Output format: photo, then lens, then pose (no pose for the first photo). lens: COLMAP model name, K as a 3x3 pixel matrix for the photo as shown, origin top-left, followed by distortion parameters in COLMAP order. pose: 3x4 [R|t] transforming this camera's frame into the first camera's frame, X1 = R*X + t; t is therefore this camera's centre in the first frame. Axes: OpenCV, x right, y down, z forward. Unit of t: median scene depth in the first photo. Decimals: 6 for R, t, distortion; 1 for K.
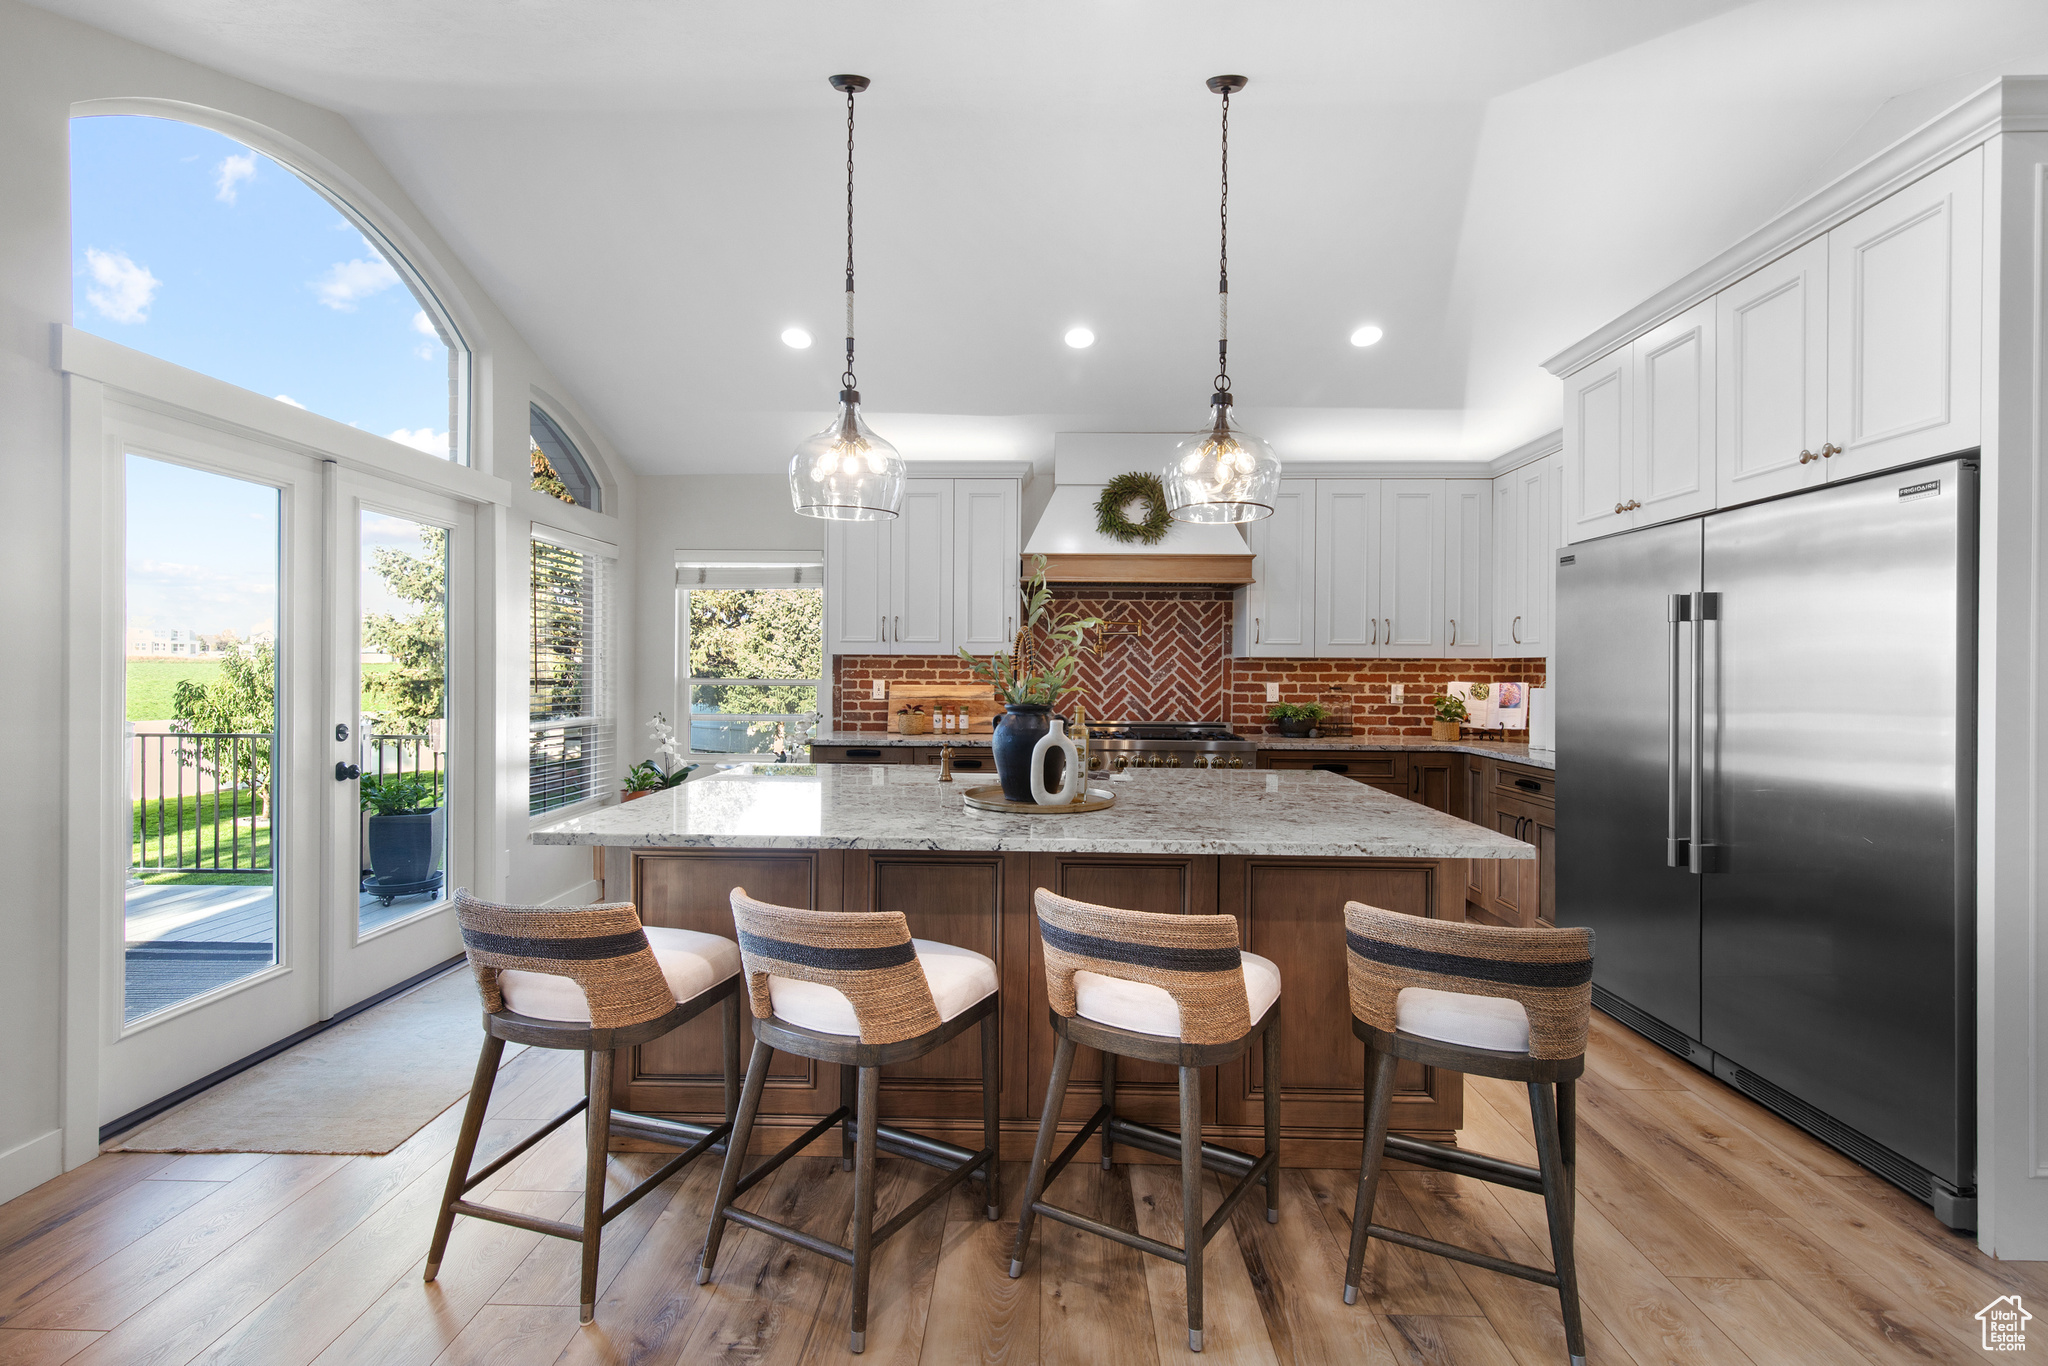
lens RADIAL K [[931.5, 0, 1021.5], [0, 931.5, 672.6], [0, 0, 1]] dist [0.006985, -0.002155]
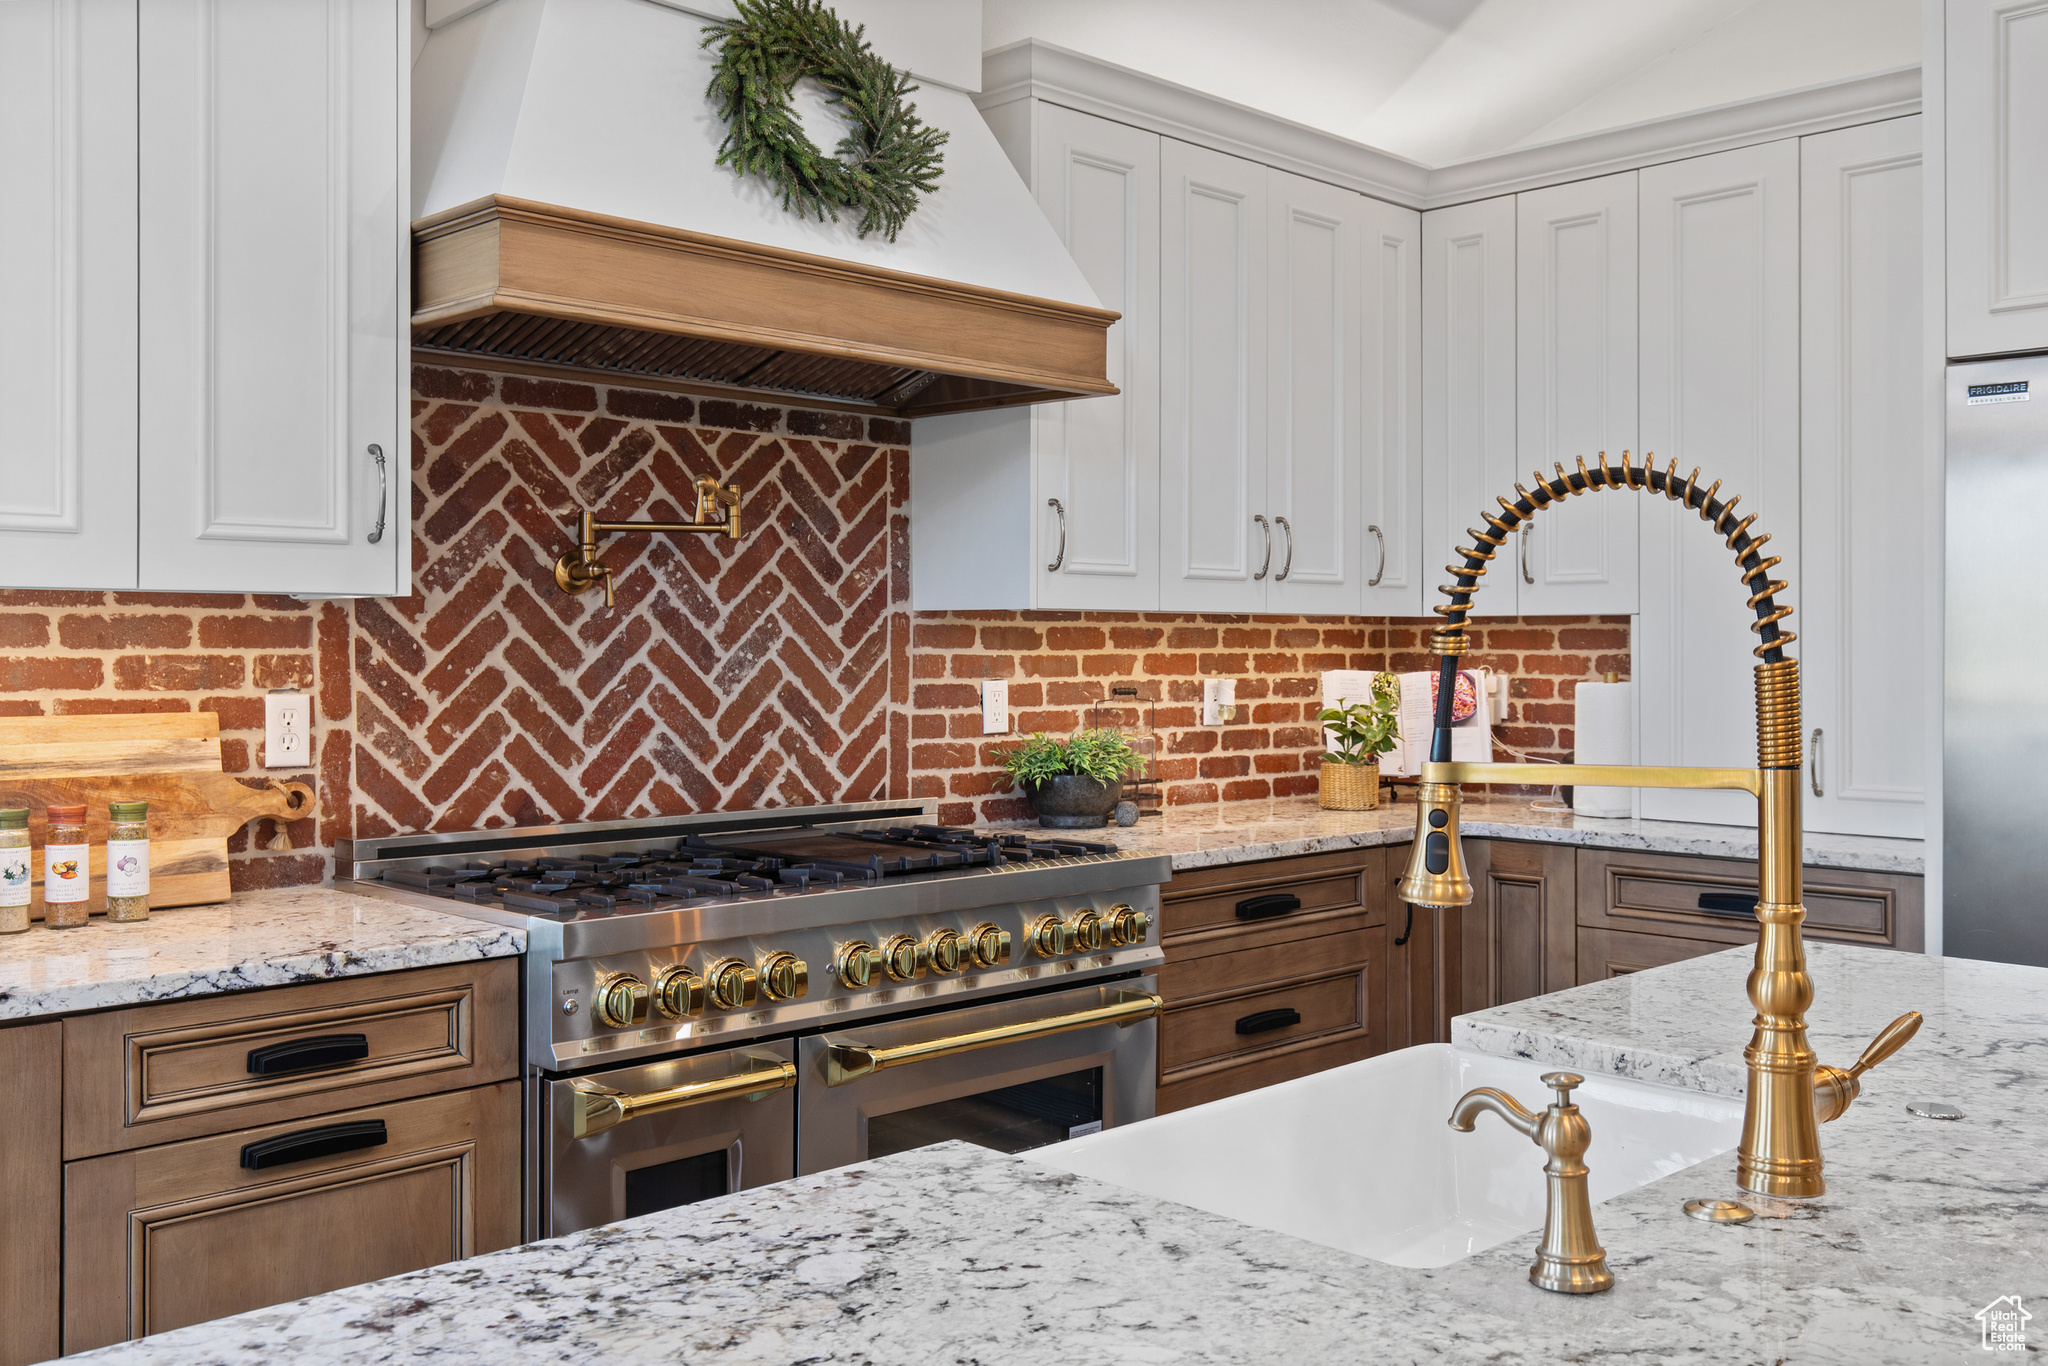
lens RADIAL K [[1828.7, 0, 1021.5], [0, 1828.7, 669.6], [0, 0, 1]] dist [-0.010247, 0.000777]
pose [[0.703668, -0.015448, 0.710361, -0.229752], [0.007658, 0.999870, 0.014159, -0.003366], [-0.710487, -0.004523, 0.703695, 0.489751]]
